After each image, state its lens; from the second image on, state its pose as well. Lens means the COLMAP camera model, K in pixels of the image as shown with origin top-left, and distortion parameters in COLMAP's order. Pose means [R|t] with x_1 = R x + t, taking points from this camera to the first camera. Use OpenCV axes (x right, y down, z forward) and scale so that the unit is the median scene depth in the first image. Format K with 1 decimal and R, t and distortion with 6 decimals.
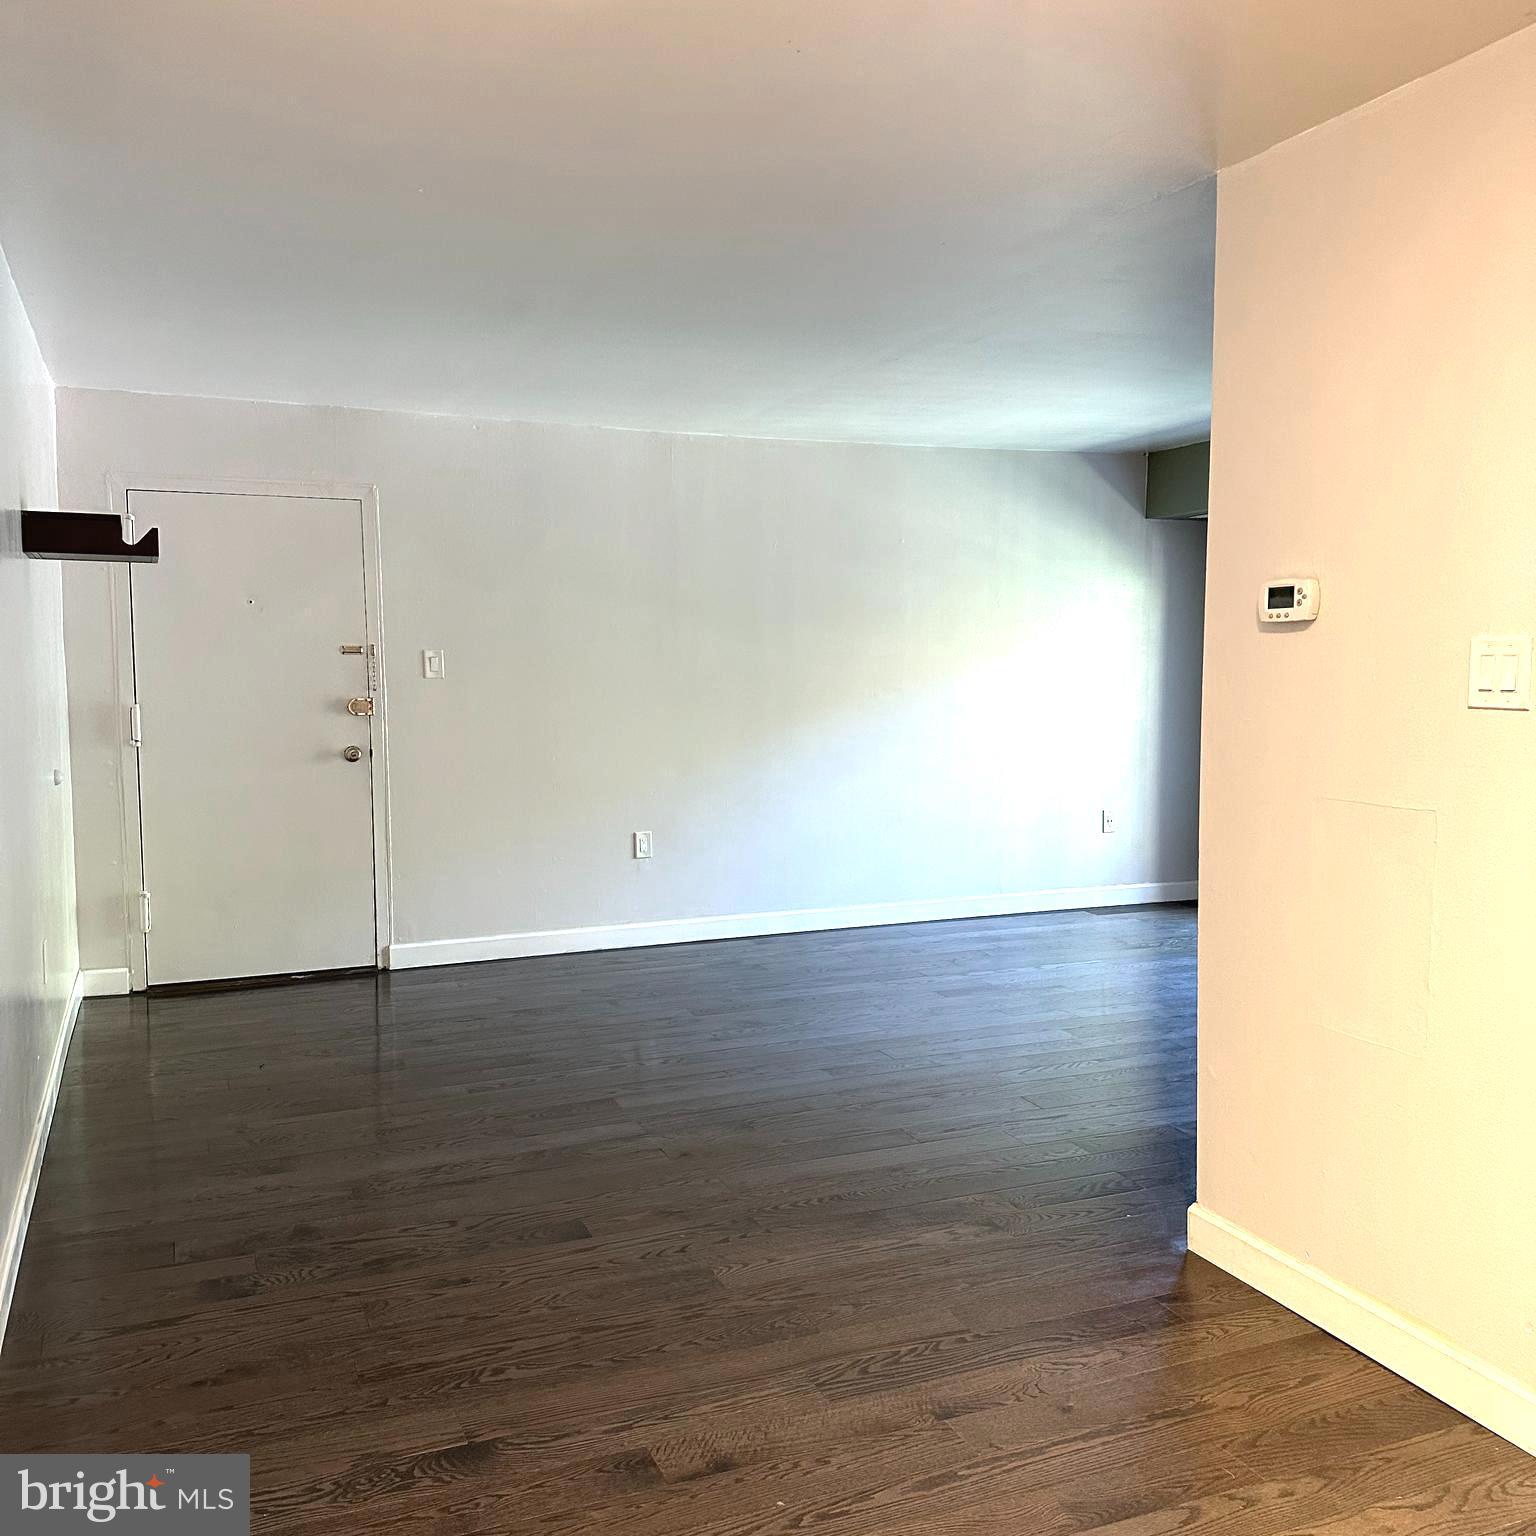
lens RADIAL K [[1401.6, 0, 768.0], [0, 1401.6, 768.0], [0, 0, 1]] dist [0.123682, -0.184091]
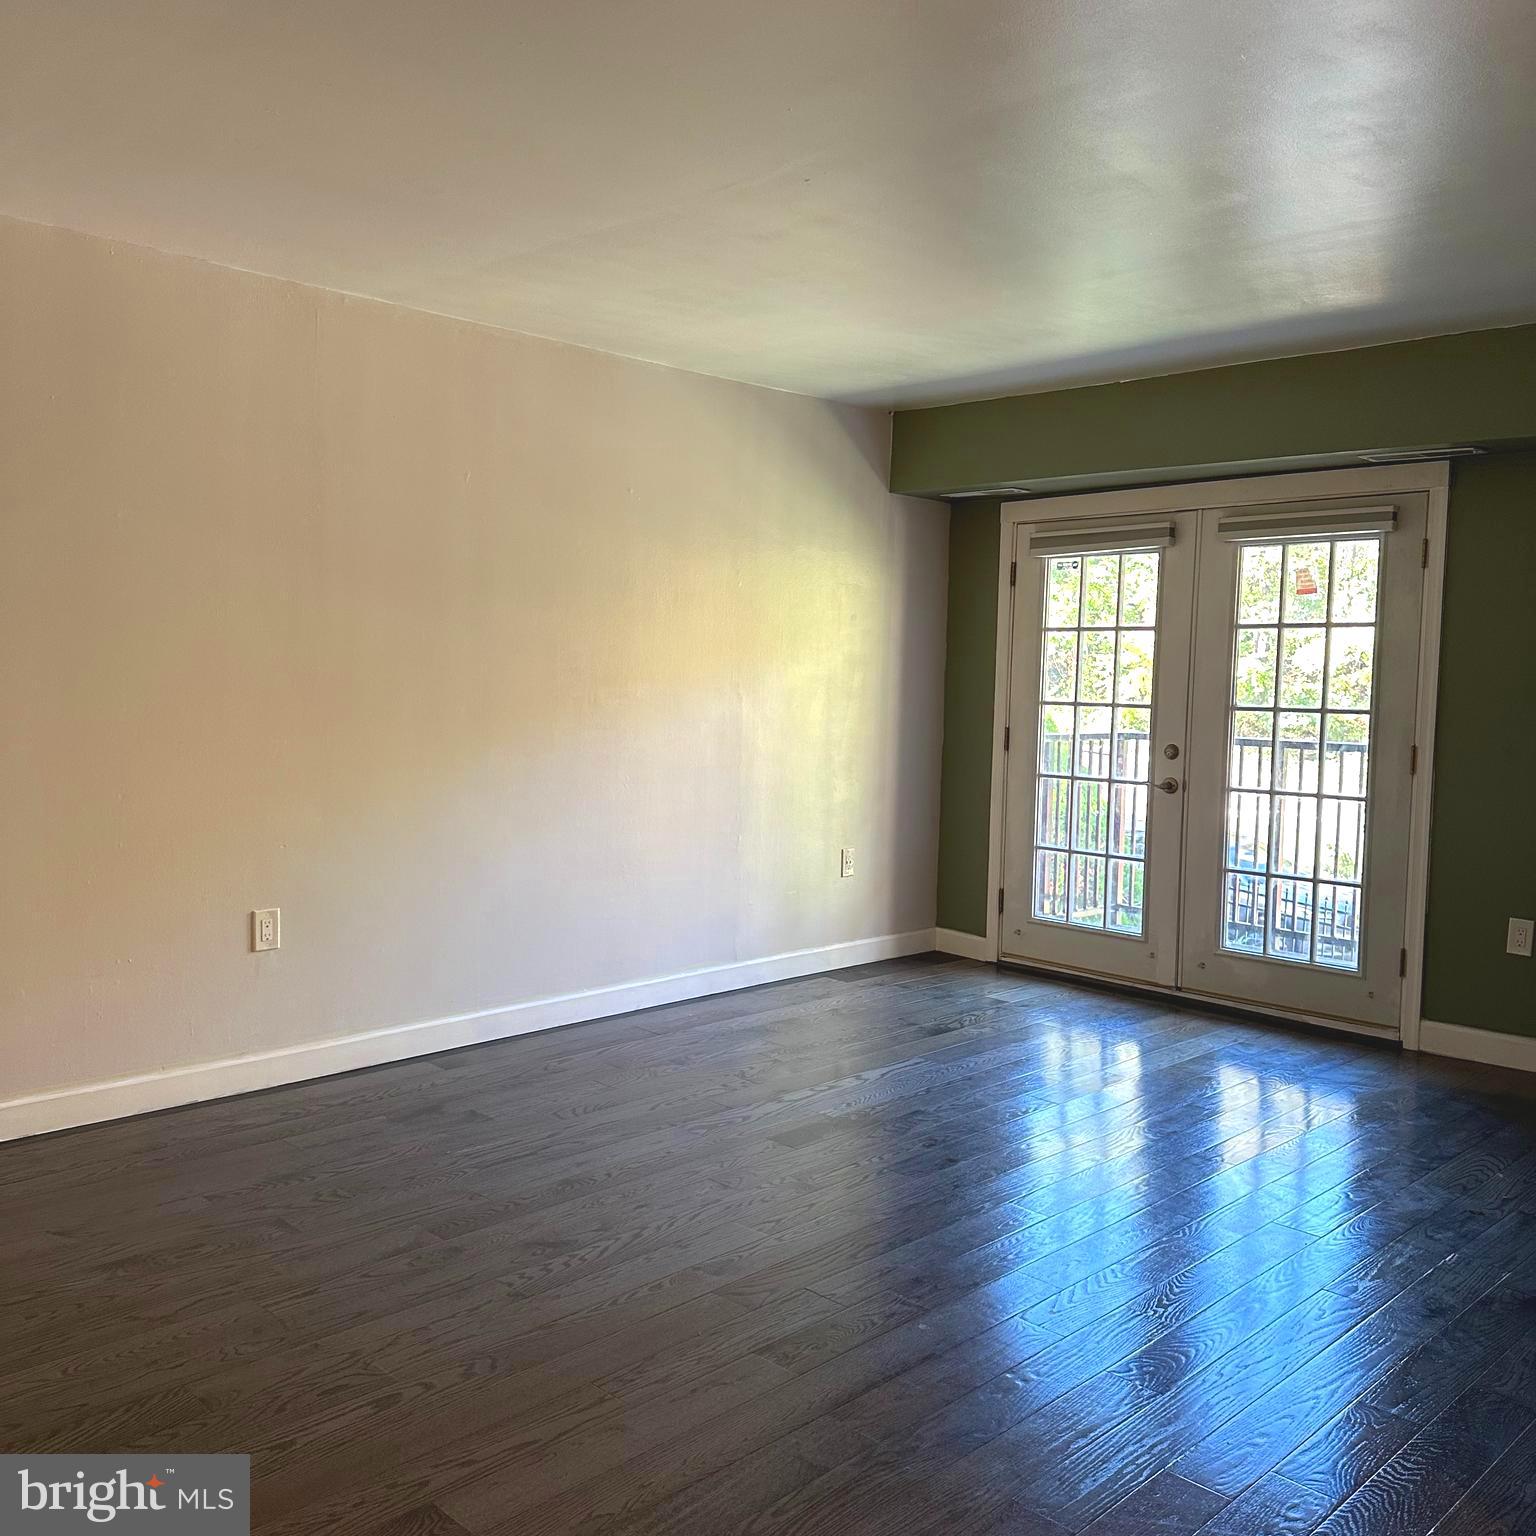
lens RADIAL K [[1401.6, 0, 768.0], [0, 1401.6, 768.0], [0, 0, 1]] dist [0.123682, -0.184091]
pose [[0.920624, 0.002982, 0.390440, -0.122717], [-0.003224, 0.999995, -0.000035, -0.018002], [-0.390438, -0.001227, 0.920629, 0.298145]]
